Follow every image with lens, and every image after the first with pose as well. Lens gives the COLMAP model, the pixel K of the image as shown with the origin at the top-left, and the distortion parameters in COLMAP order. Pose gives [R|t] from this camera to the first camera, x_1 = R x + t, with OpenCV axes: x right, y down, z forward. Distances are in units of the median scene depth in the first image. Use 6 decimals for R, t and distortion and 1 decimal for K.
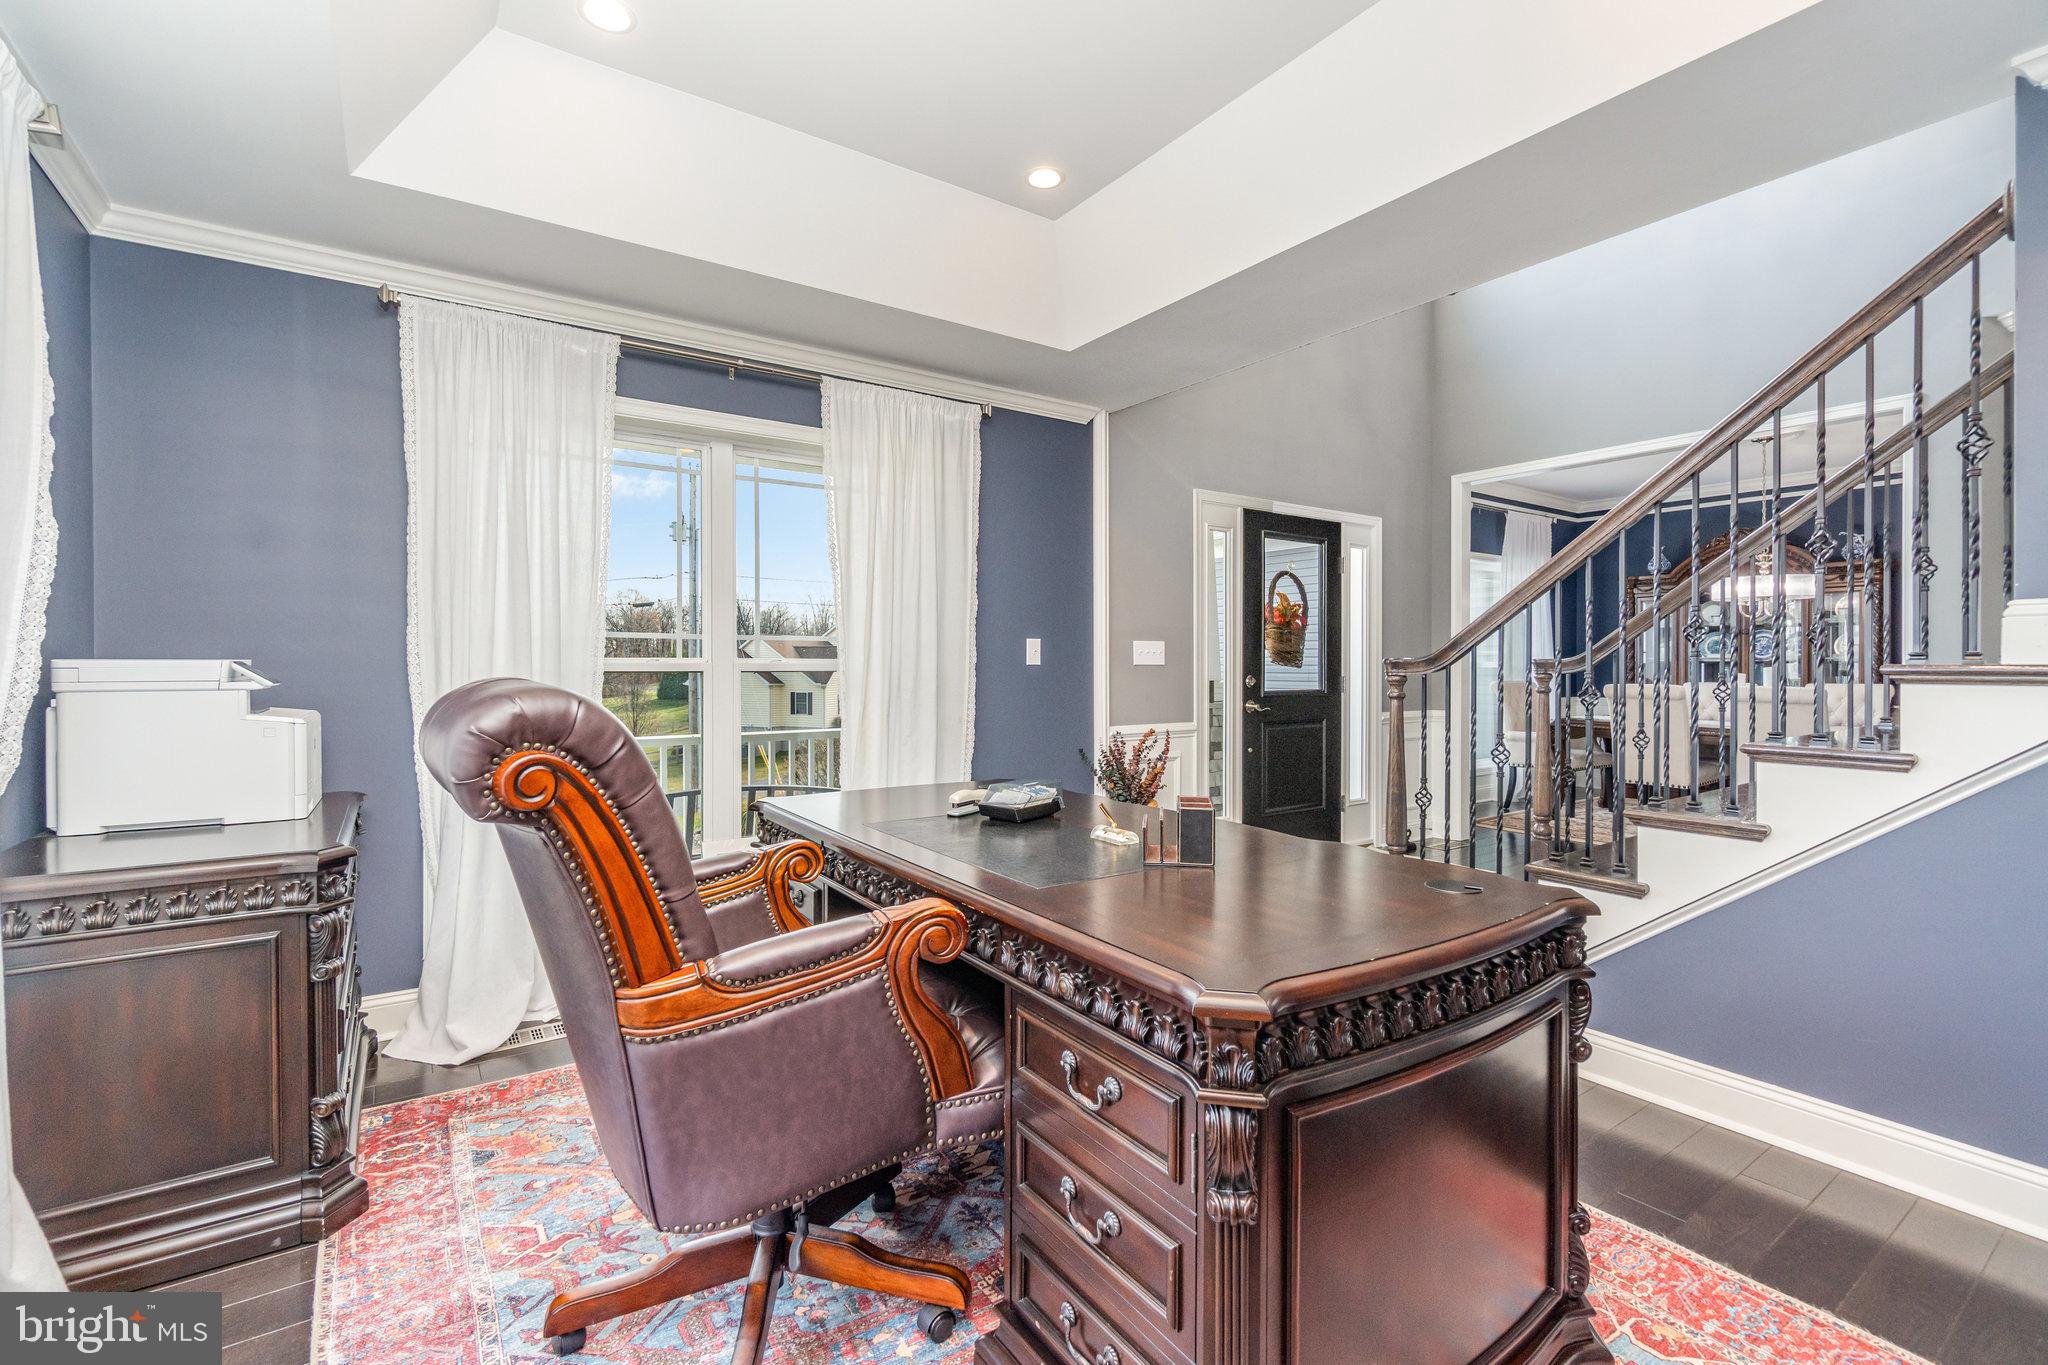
lens RADIAL K [[881.9, 0, 1022.6], [0, 881.9, 672.6], [0, 0, 1]] dist [0.000202, 0.000012]
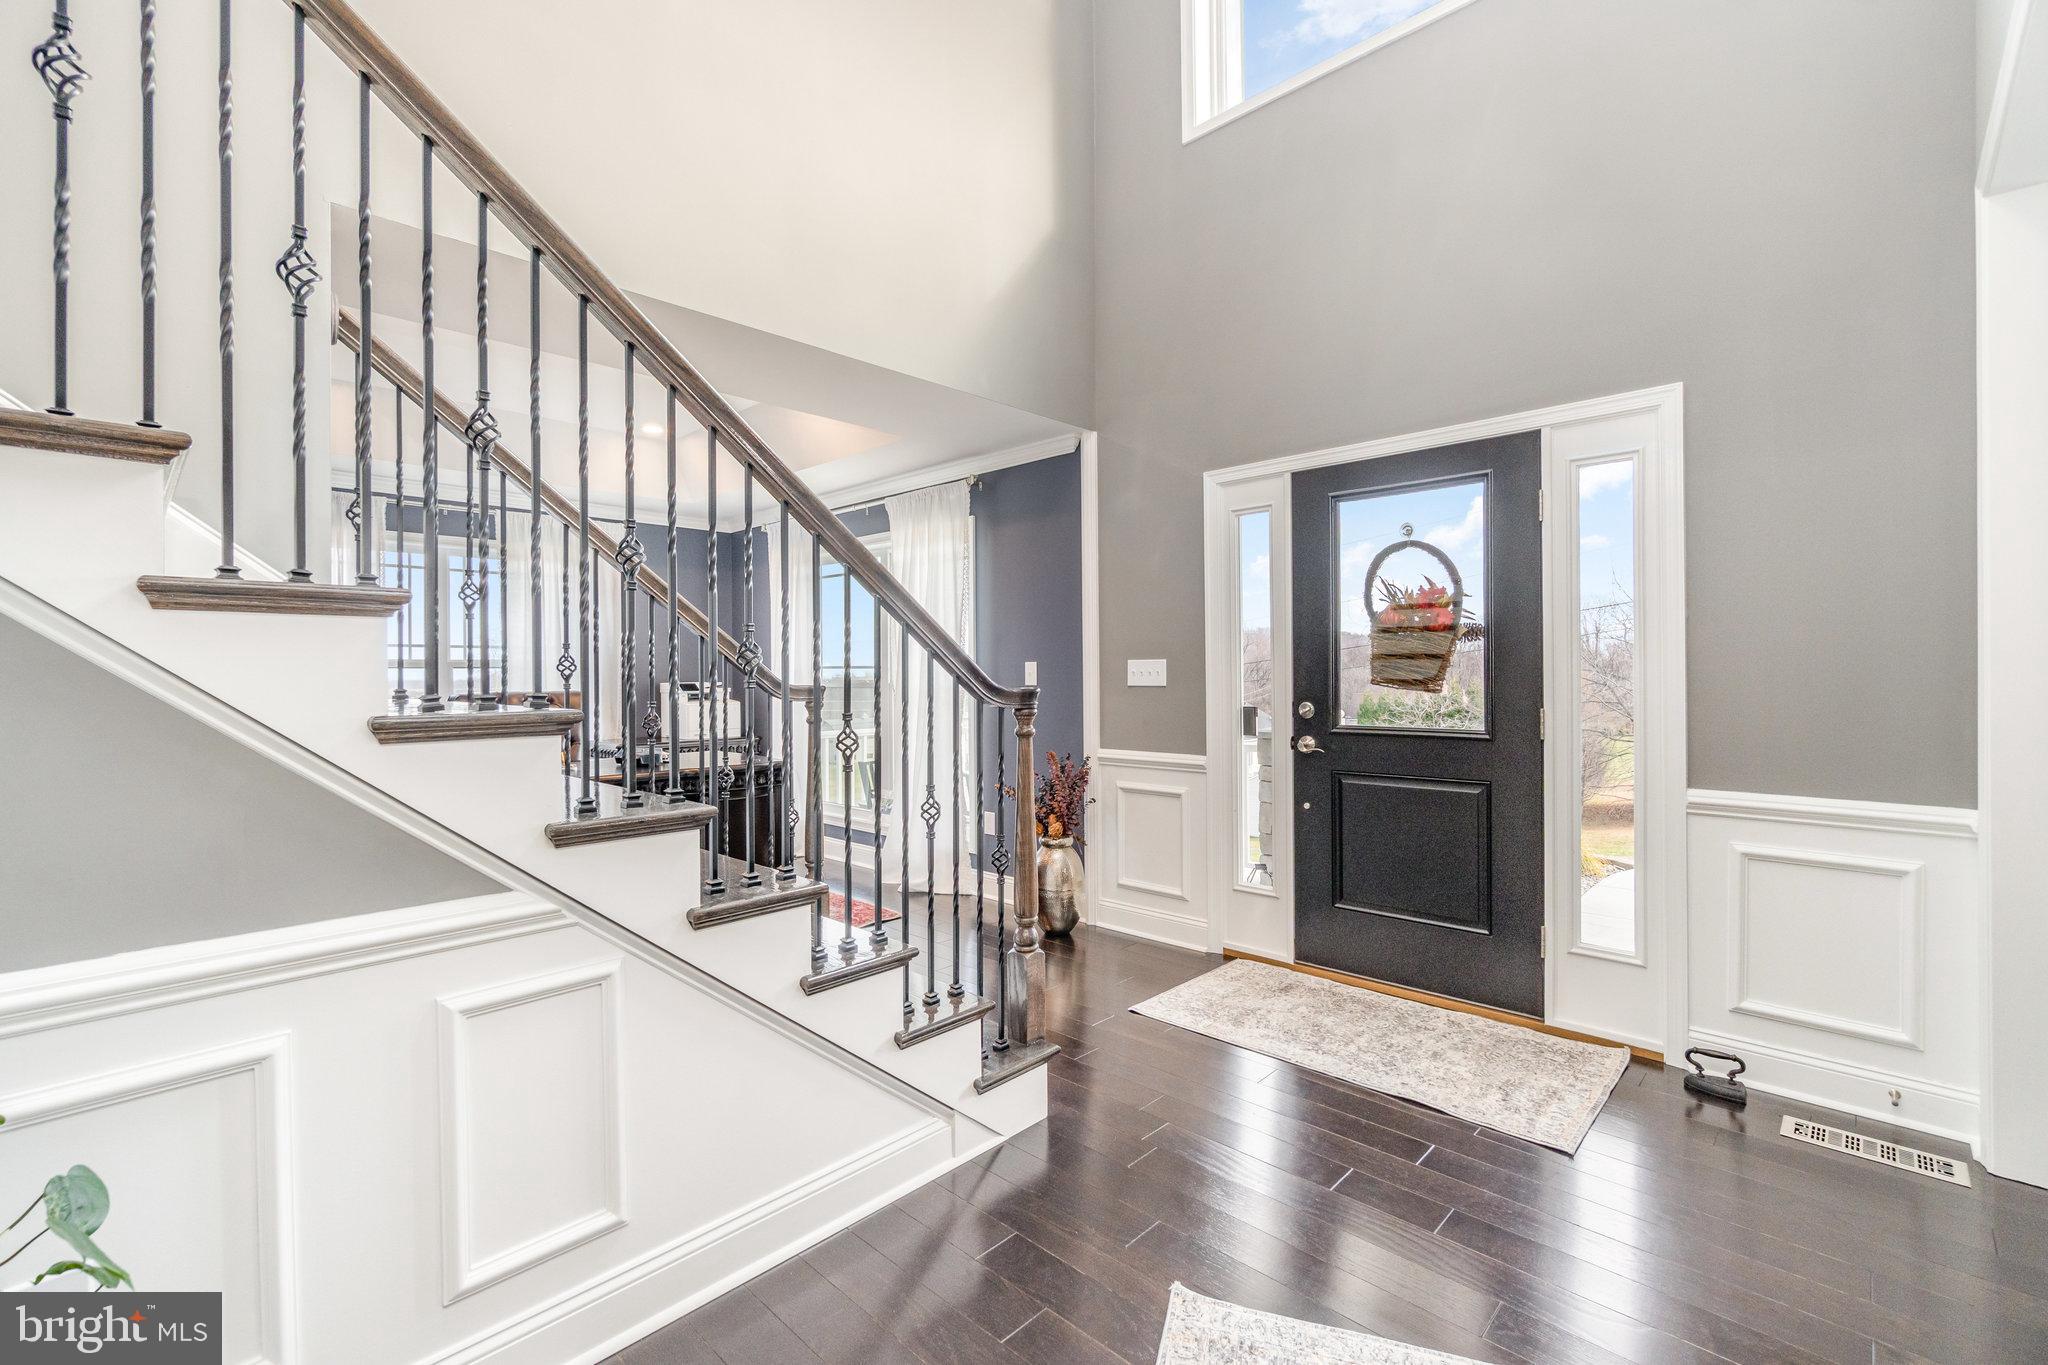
lens RADIAL K [[881.9, 0, 1024.3], [0, 881.9, 678.3], [0, 0, 1]] dist [0.000202, 0.000012]
pose [[0.202999, -0.000925, -0.979178, 0.912900], [-0.006146, 0.999979, -0.002219, -0.012715], [0.979160, 0.006468, 0.202989, 0.632143]]
